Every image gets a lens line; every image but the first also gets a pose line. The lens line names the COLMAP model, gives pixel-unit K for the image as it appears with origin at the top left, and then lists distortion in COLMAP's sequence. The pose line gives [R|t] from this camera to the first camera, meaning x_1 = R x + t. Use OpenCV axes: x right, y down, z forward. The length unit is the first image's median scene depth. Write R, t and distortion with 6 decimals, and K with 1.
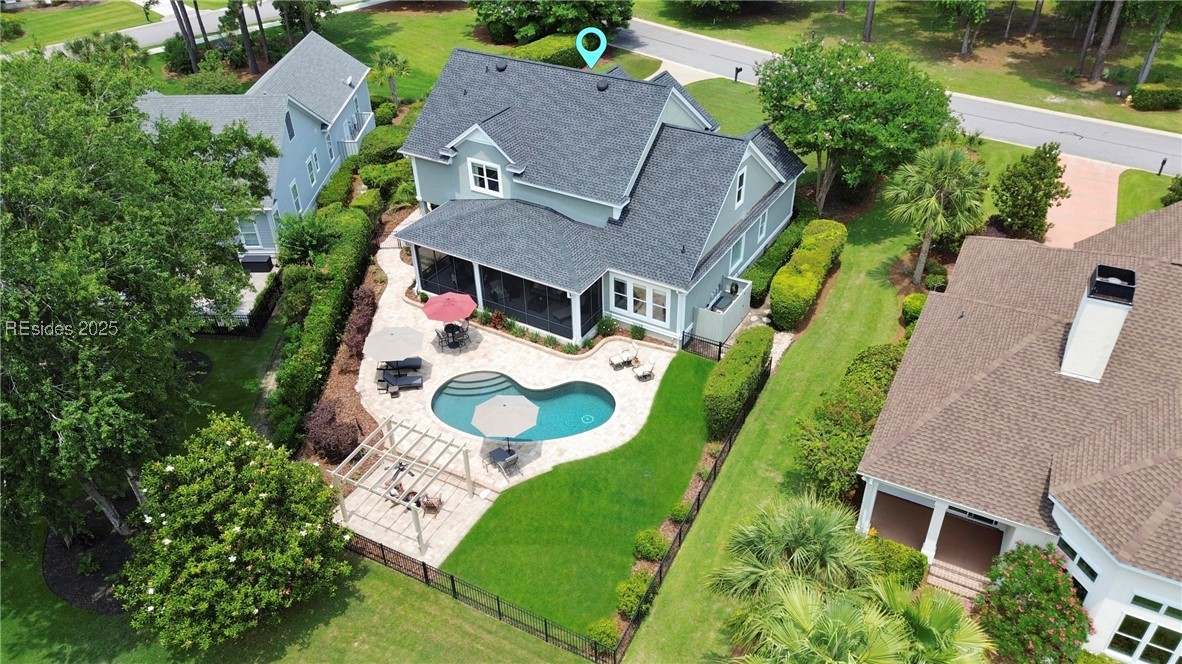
lens RADIAL K [[839.1, 0, 592.1], [0, 839.1, 332.3], [0, 0, 1]] dist [0.060796, -0.058931]
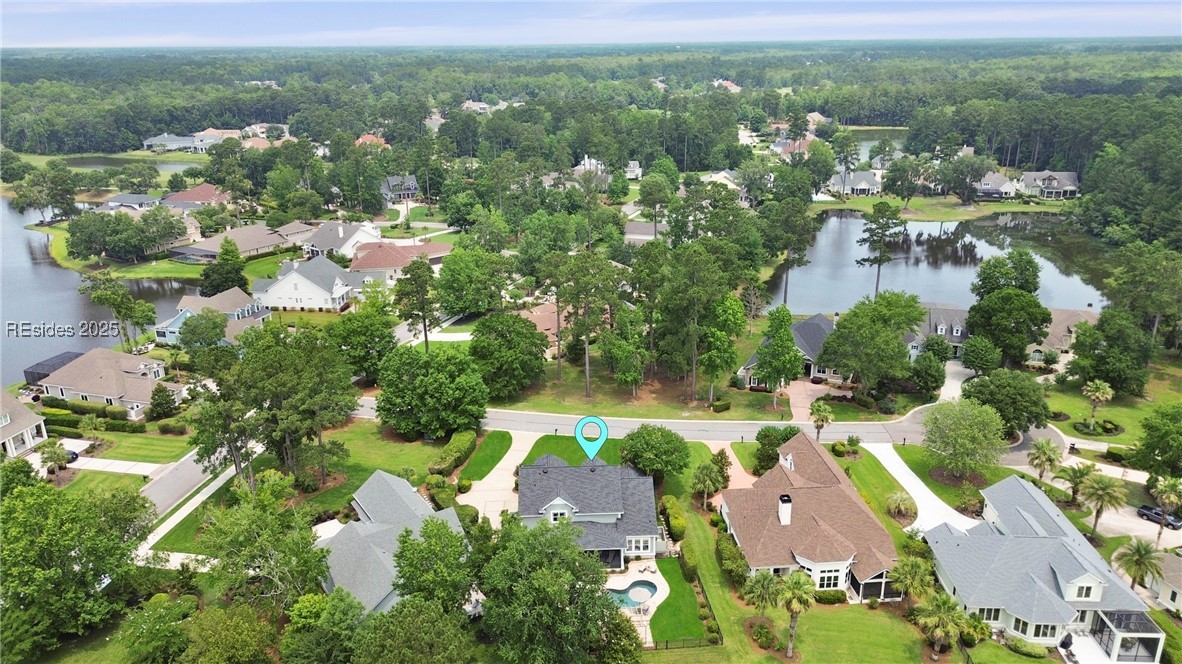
lens RADIAL K [[839.1, 0, 591.2], [0, 839.1, 330.8], [0, 0, 1]] dist [0.060796, -0.058931]
pose [[0.835322, -0.165727, 0.524186, -1.368409], [0.310365, 0.929164, -0.200819, -0.181006], [-0.453774, 0.330438, 0.827587, -1.387723]]
